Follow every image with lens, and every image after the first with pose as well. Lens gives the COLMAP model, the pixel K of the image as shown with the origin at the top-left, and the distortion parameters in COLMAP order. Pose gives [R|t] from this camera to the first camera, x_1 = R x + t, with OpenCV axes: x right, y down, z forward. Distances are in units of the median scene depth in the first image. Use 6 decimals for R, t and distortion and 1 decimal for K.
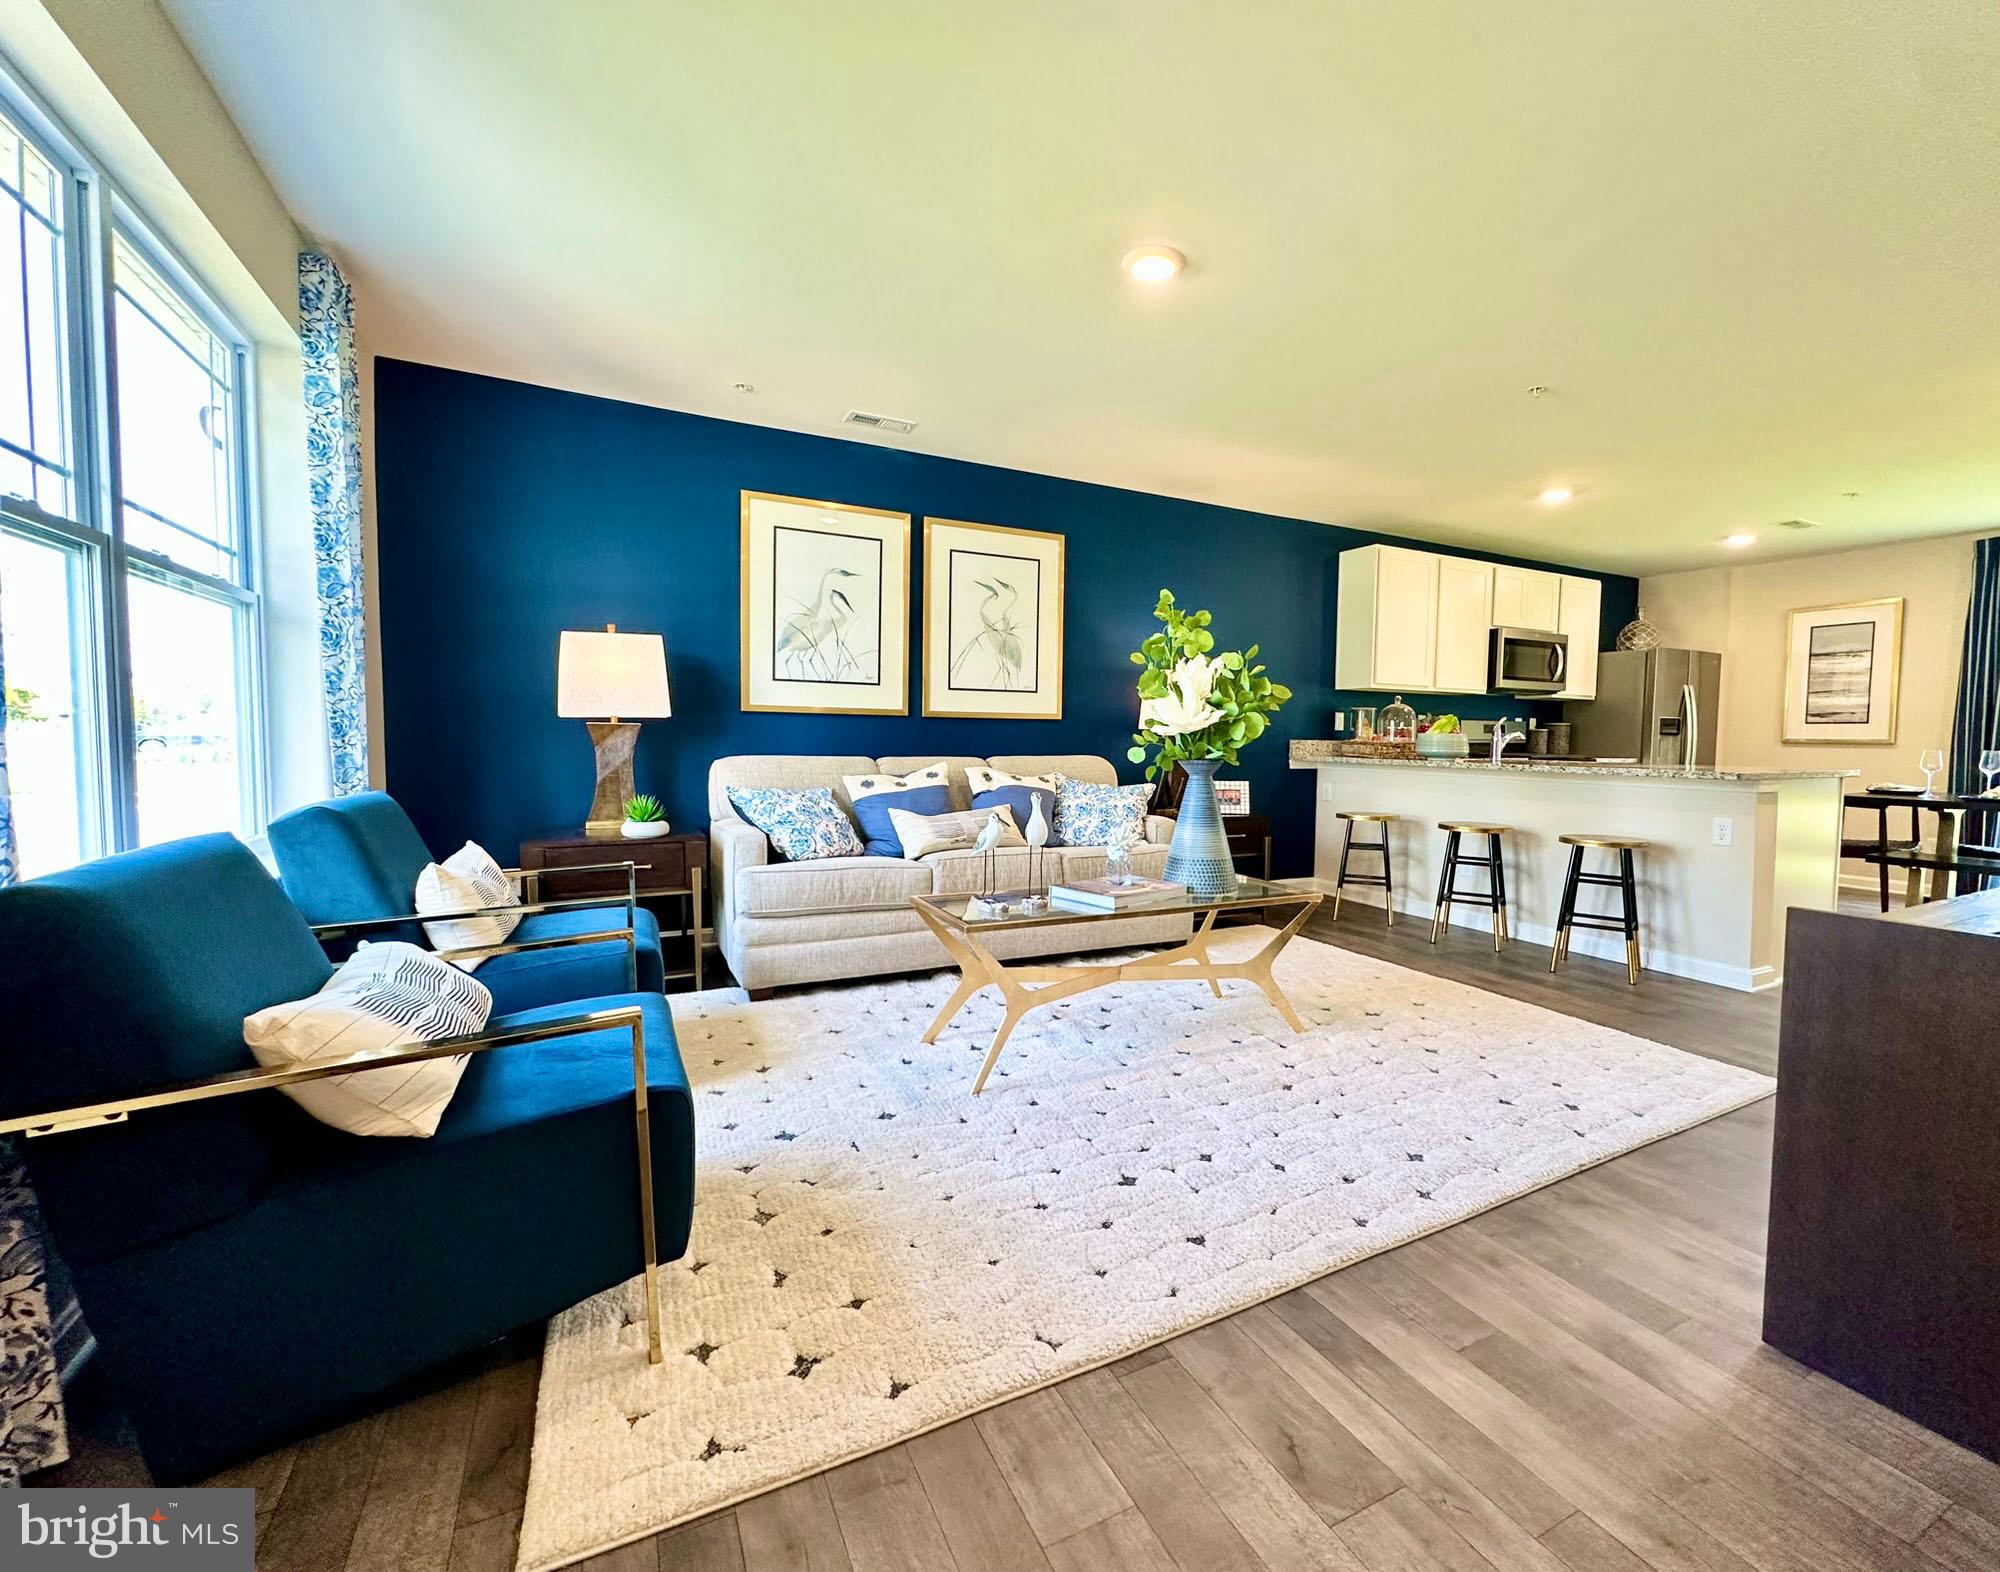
lens RADIAL K [[862.8, 0, 1054.9], [0, 862.8, 784.4], [0, 0, 1]] dist [0.001123, 0.000105]
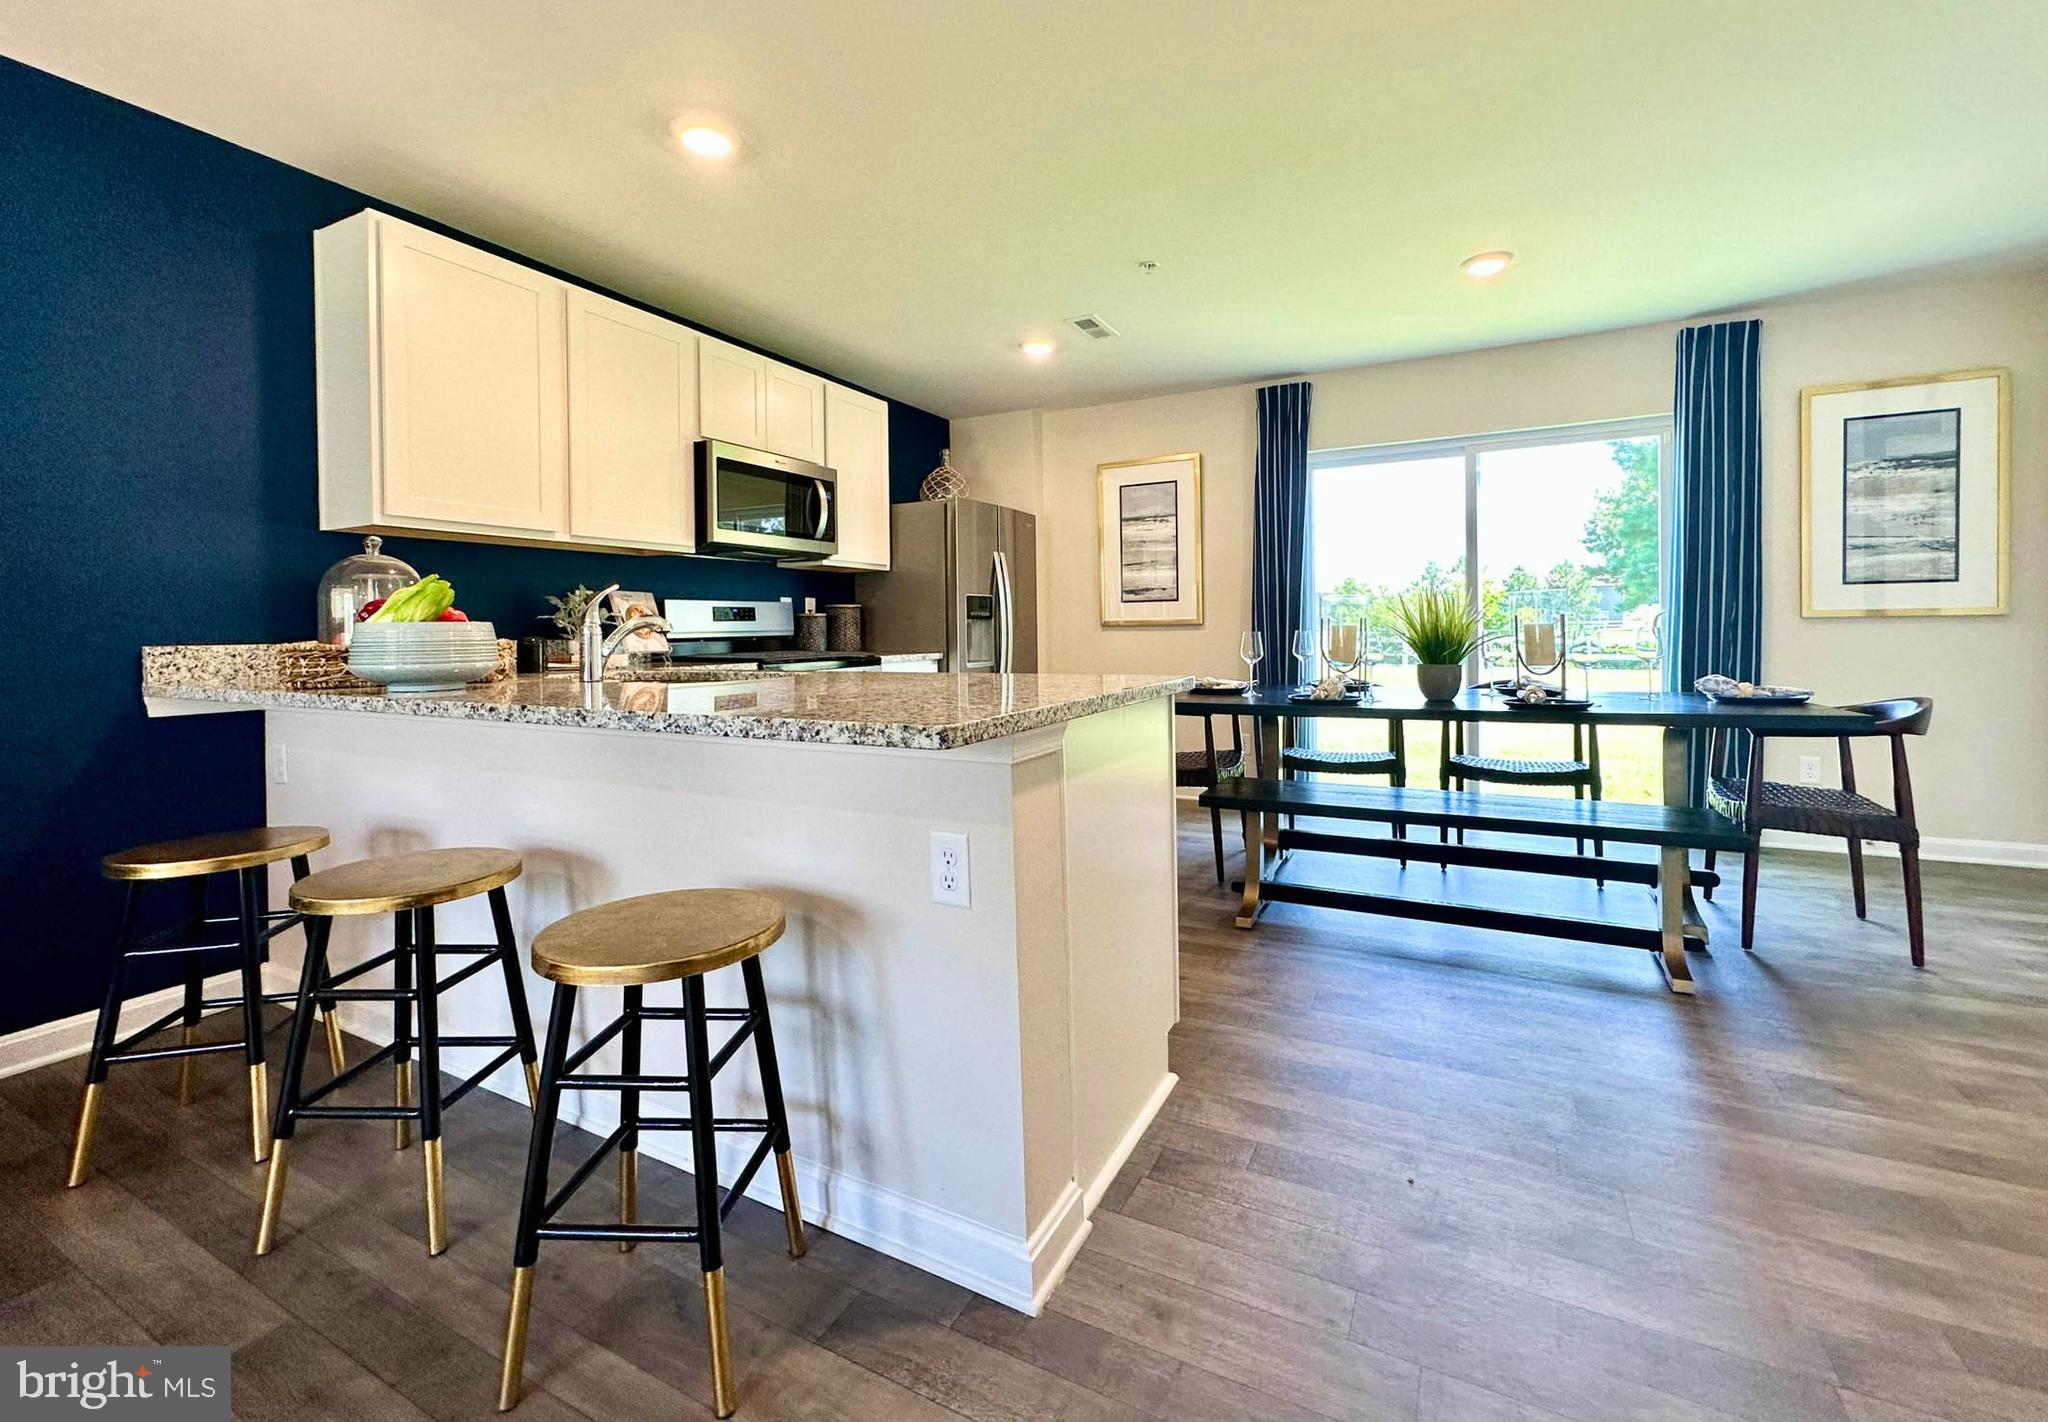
lens RADIAL K [[857.3, 0, 1027.6], [0, 857.3, 640.2], [0, 0, 1]] dist [0.003047, 0.000455]
pose [[0.826879, -0.032813, 0.561422, 0.566006], [0.057745, 0.997974, -0.026720, -0.029653], [-0.559407, 0.054514, 0.827098, 0.635939]]
